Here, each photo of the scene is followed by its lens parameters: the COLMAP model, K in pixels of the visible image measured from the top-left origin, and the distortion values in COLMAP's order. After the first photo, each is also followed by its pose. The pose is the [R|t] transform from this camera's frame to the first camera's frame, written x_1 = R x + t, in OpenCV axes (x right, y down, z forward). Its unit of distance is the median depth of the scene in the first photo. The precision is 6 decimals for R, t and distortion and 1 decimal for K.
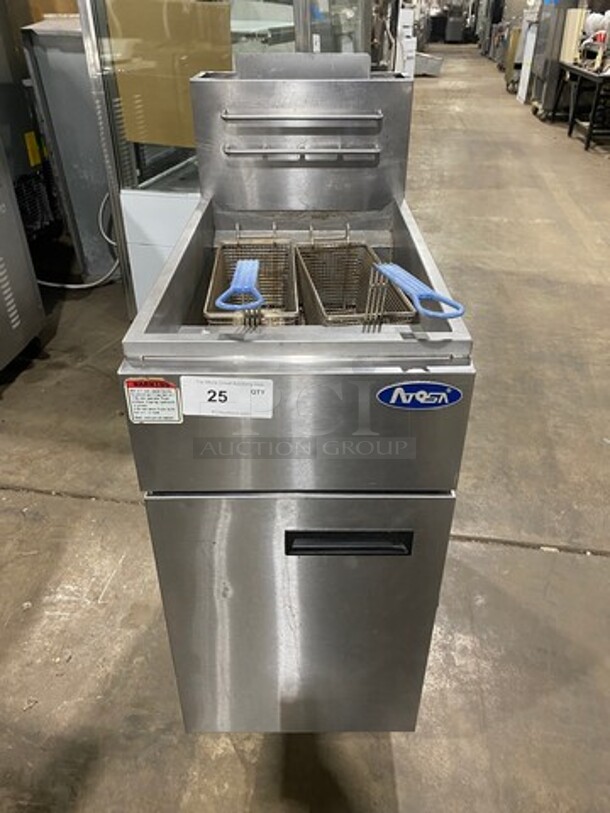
lens RADIAL K [[625.5, 0, 305.0], [0, 625.5, 406.5], [0, 0, 1]] dist [-0.005630, -0.001482]
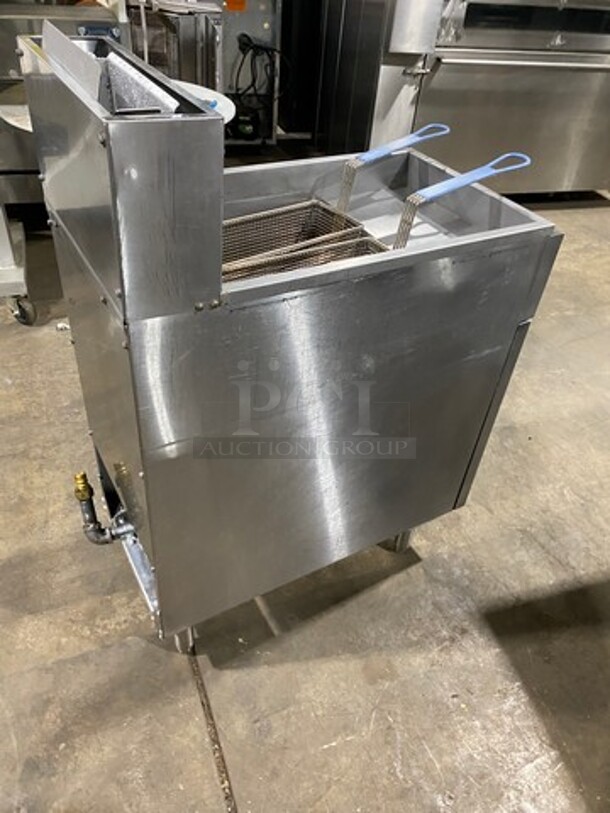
lens RADIAL K [[625.5, 0, 305.0], [0, 625.5, 406.5], [0, 0, 1]] dist [-0.005630, -0.001482]
pose [[-0.501657, -0.583184, 0.638934, -0.619553], [0.395210, 0.502506, 0.768958, -0.663343], [-0.769512, 0.638266, -0.021606, 0.913755]]
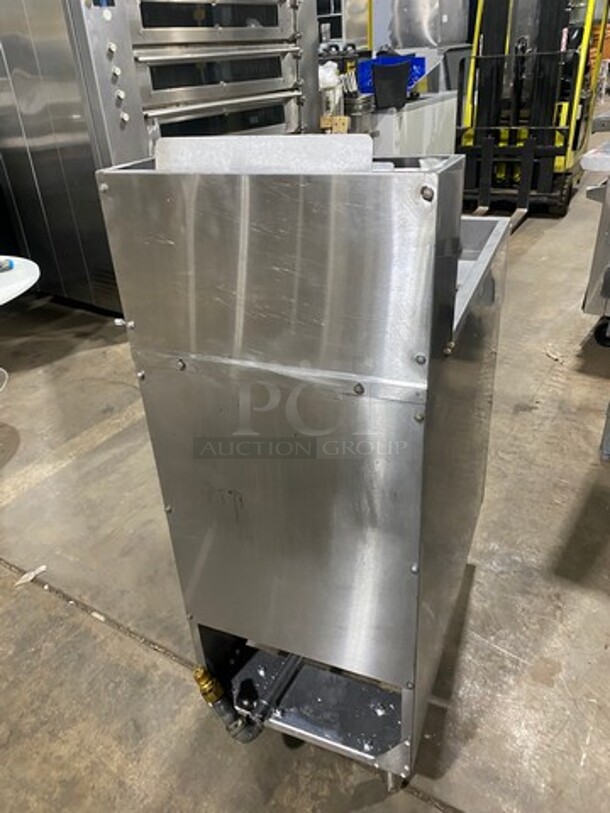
lens RADIAL K [[625.5, 0, 305.0], [0, 625.5, 406.5], [0, 0, 1]] dist [-0.005630, -0.001482]
pose [[-0.919531, -0.135543, 0.368904, -0.263736], [0.267049, 0.473191, 0.839509, -0.749353], [-0.288352, 0.870470, -0.398918, 1.194771]]
